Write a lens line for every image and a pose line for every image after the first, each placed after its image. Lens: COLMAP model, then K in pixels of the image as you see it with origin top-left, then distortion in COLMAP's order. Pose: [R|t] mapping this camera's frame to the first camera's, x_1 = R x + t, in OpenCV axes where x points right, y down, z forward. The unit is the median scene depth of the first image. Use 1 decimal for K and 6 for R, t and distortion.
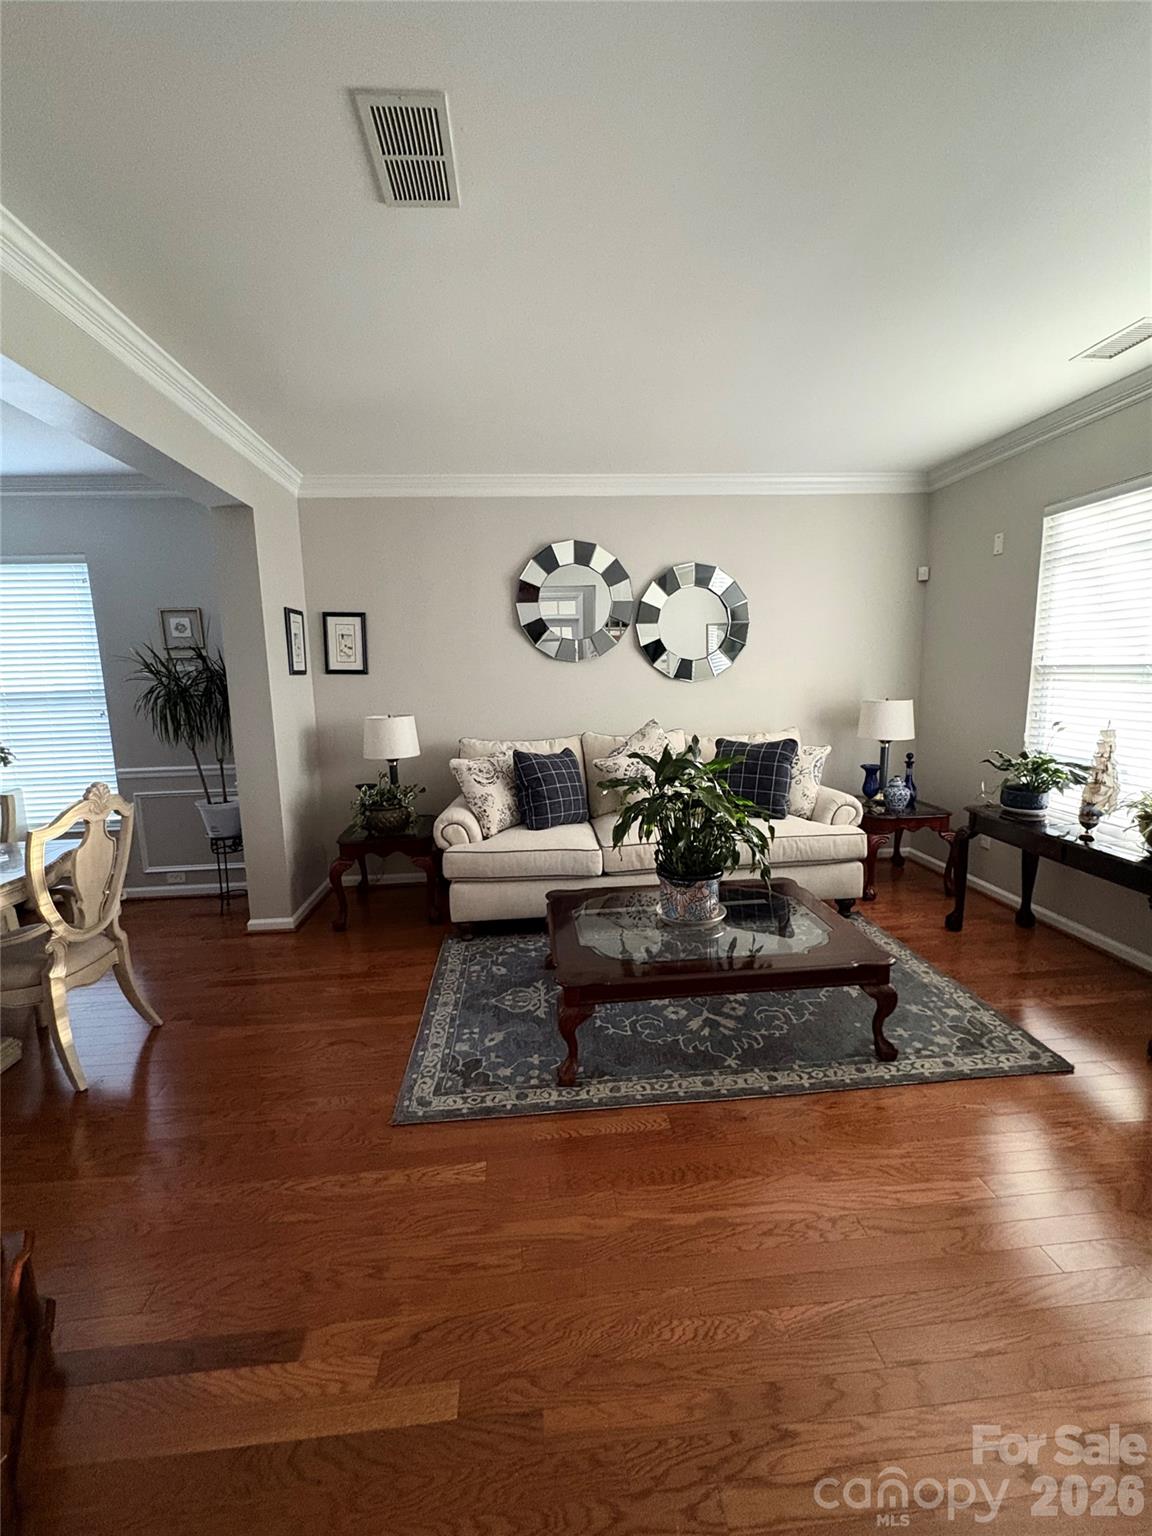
lens RADIAL K [[647.1, 0, 576.0], [0, 647.1, 768.0], [0, 0, 1]] dist [0.001422, 0.000229]
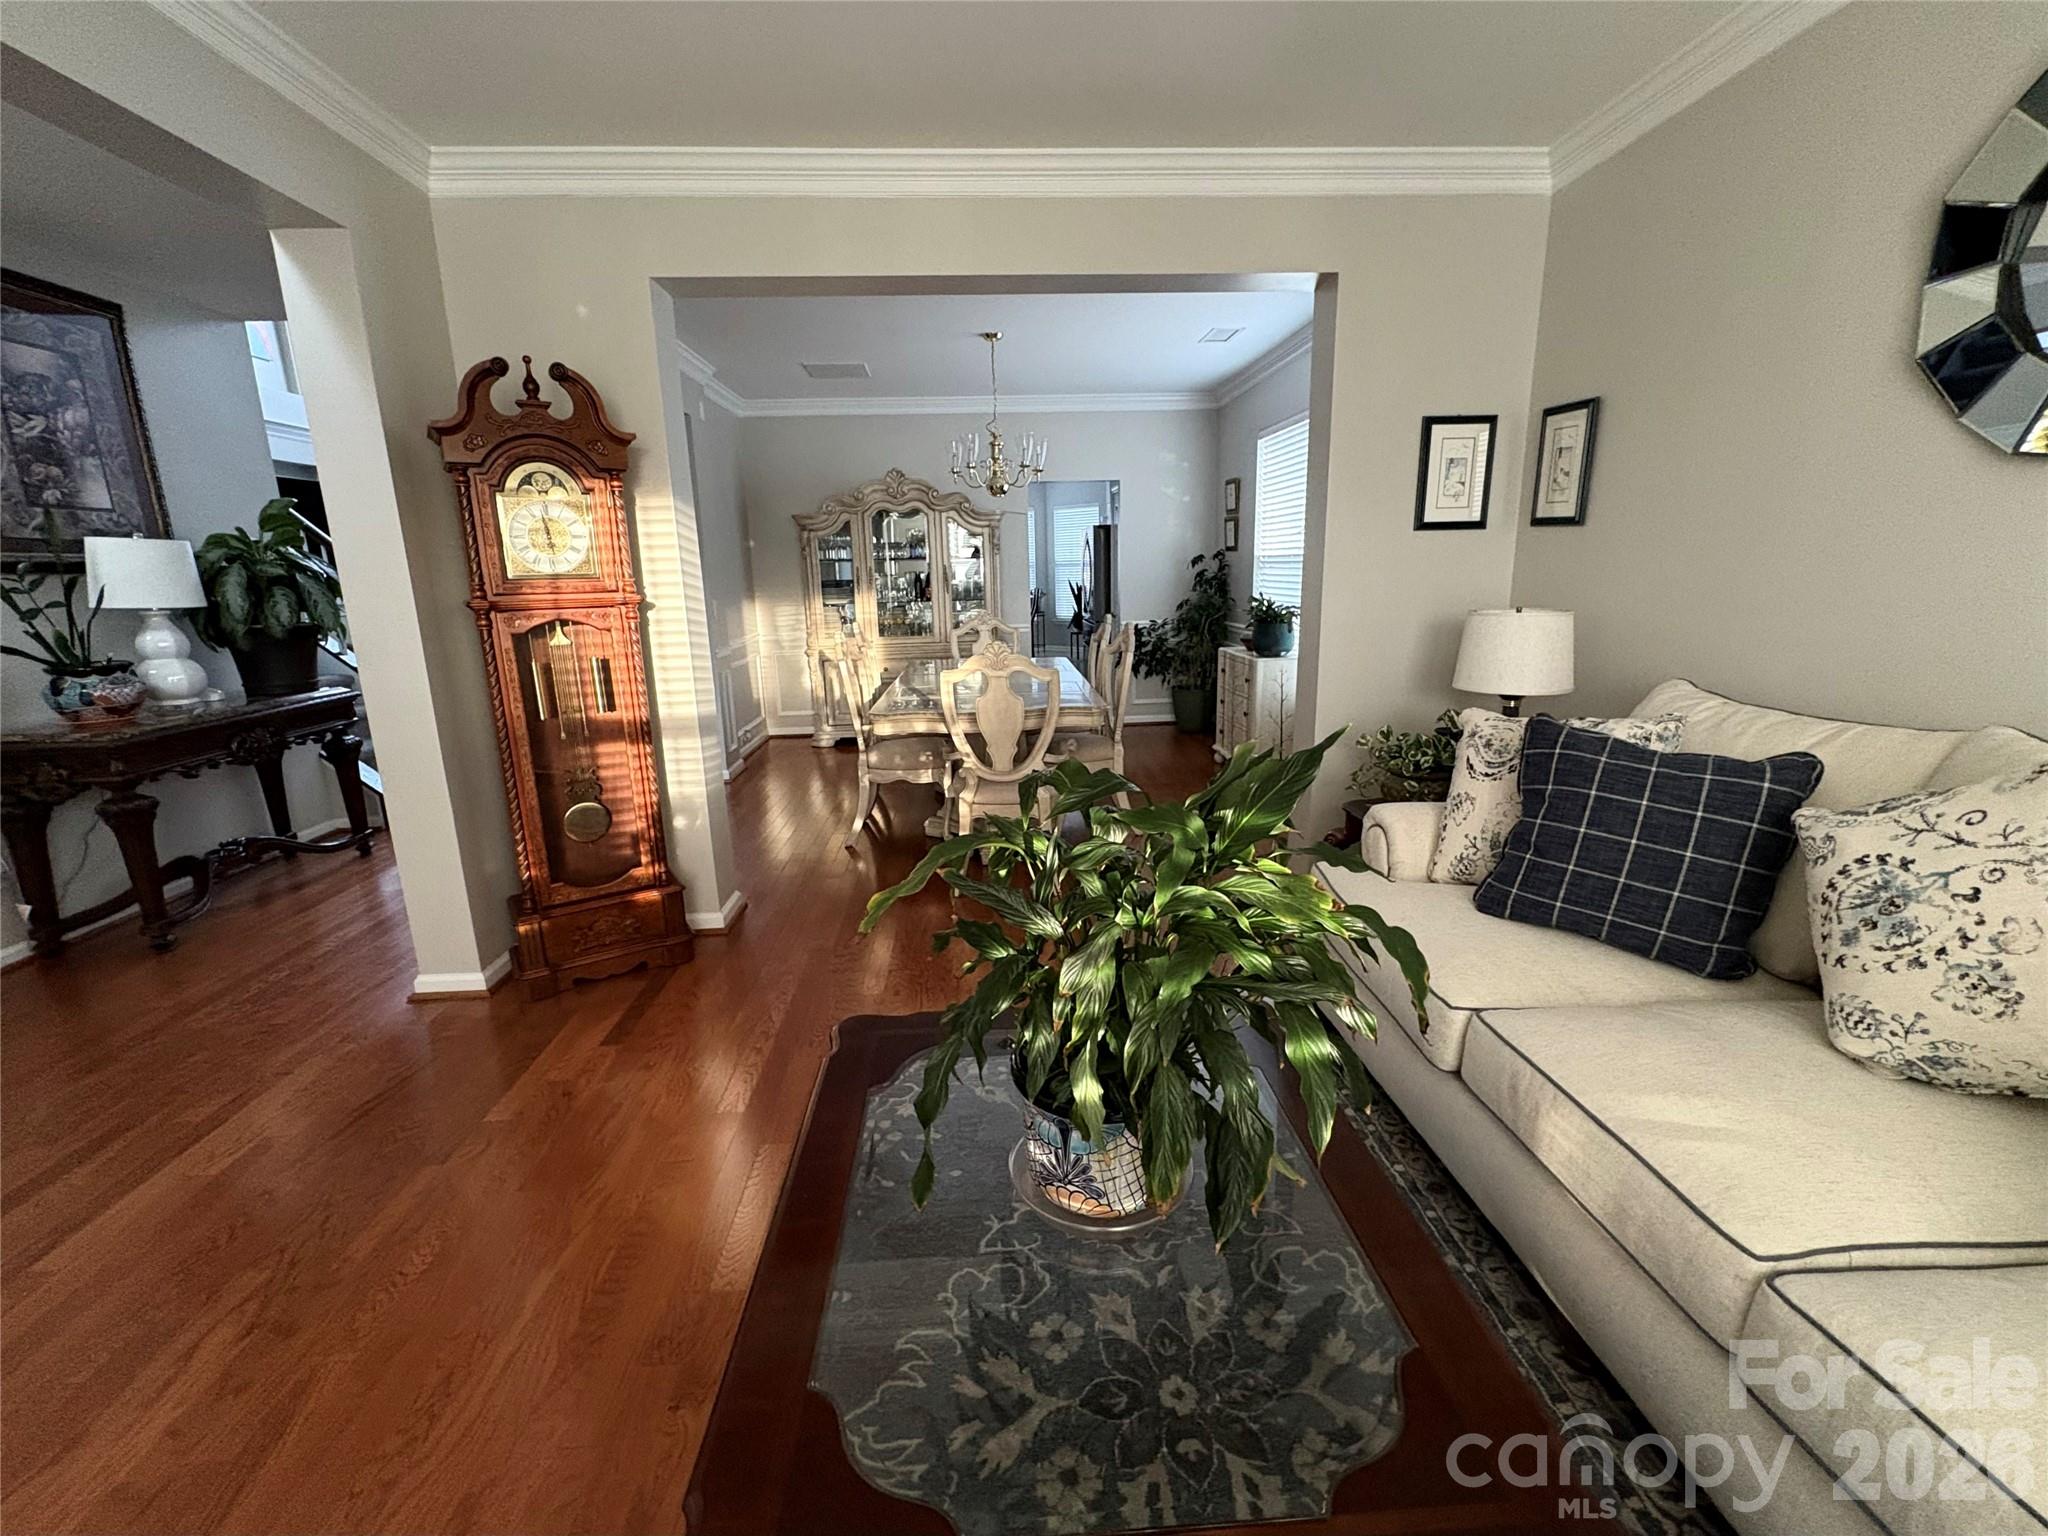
lens RADIAL K [[862.8, 0, 1024.0], [0, 862.8, 768.0], [0, 0, 1]] dist [0.001422, 0.000229]
pose [[-0.022597, 0.251692, -0.967543, 0.610418], [-0.123660, 0.959655, 0.252528, -0.125314], [0.992067, 0.125353, 0.009439, 0.923155]]
